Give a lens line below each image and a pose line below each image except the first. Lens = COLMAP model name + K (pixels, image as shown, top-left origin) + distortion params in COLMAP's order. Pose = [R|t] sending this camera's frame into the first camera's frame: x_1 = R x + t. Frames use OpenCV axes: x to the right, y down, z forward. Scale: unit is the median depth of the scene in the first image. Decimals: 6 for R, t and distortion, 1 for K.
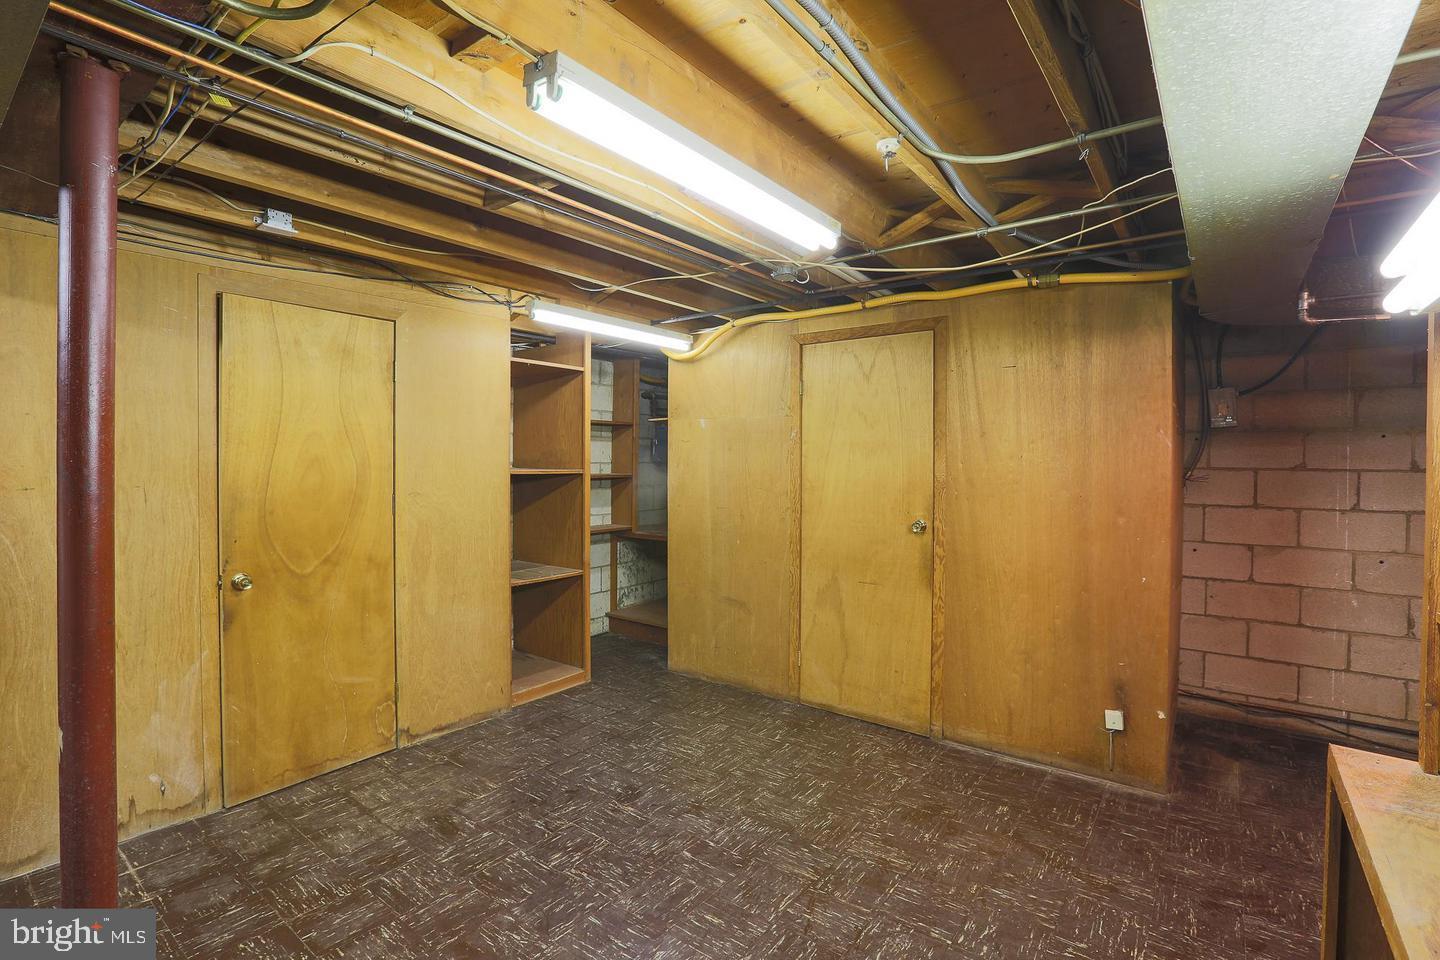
lens RADIAL K [[671.1, 0, 717.6], [0, 671.1, 474.1], [0, 0, 1]] dist [-0.052075, 0.019055]
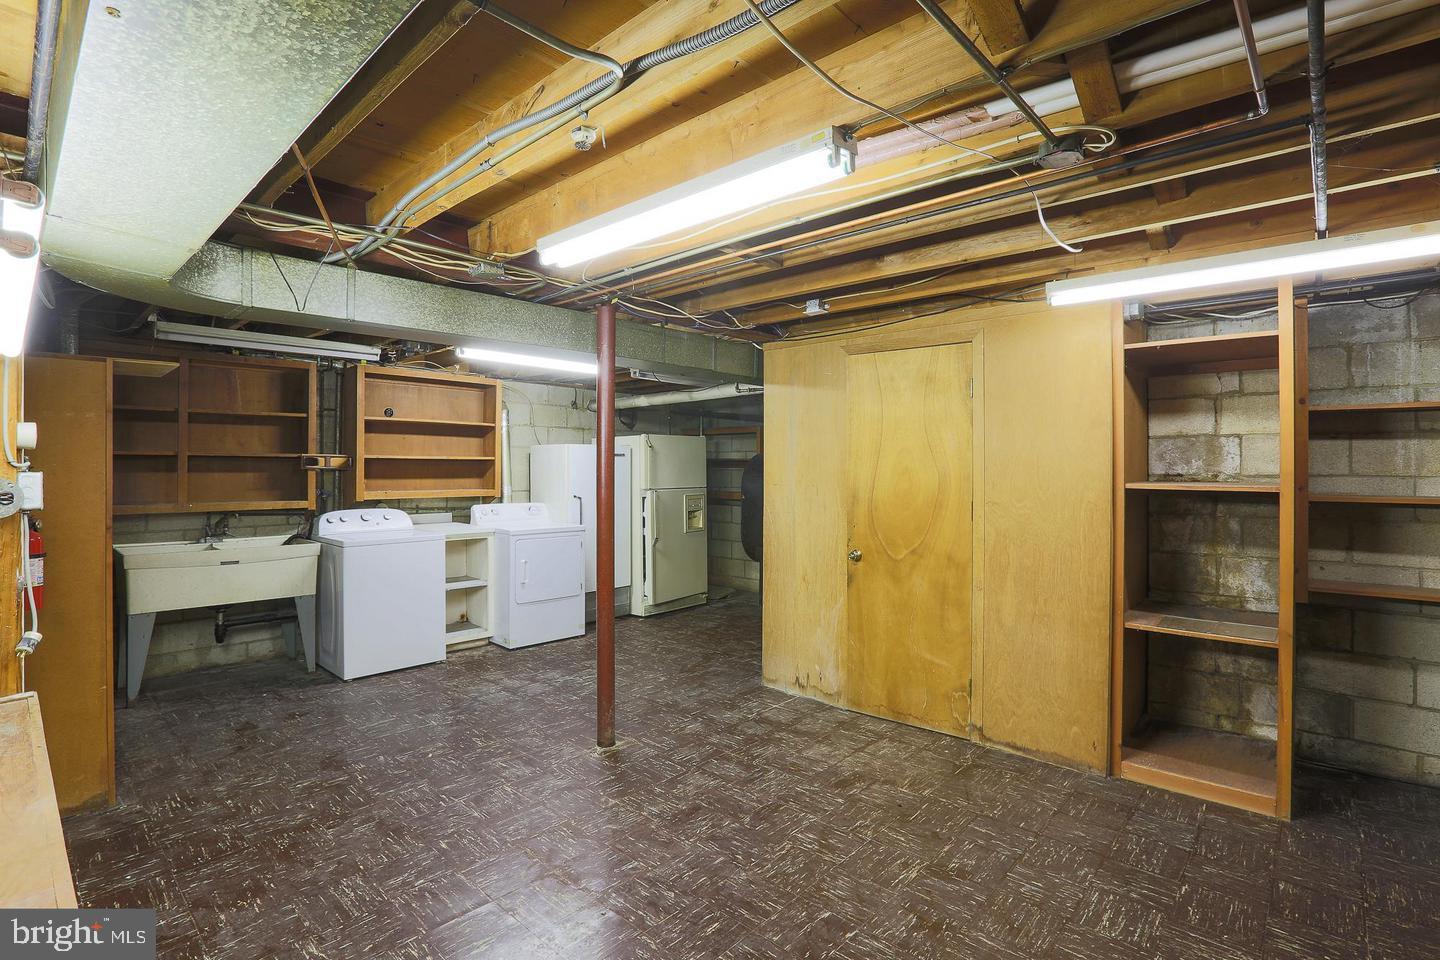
lens RADIAL K [[671.1, 0, 717.6], [0, 671.1, 474.1], [0, 0, 1]] dist [-0.052075, 0.019055]
pose [[-0.073941, 0.003977, -0.997255, 0.682378], [-0.025638, 0.999654, 0.005888, -0.011717], [0.996933, 0.026003, -0.073813, 0.738802]]
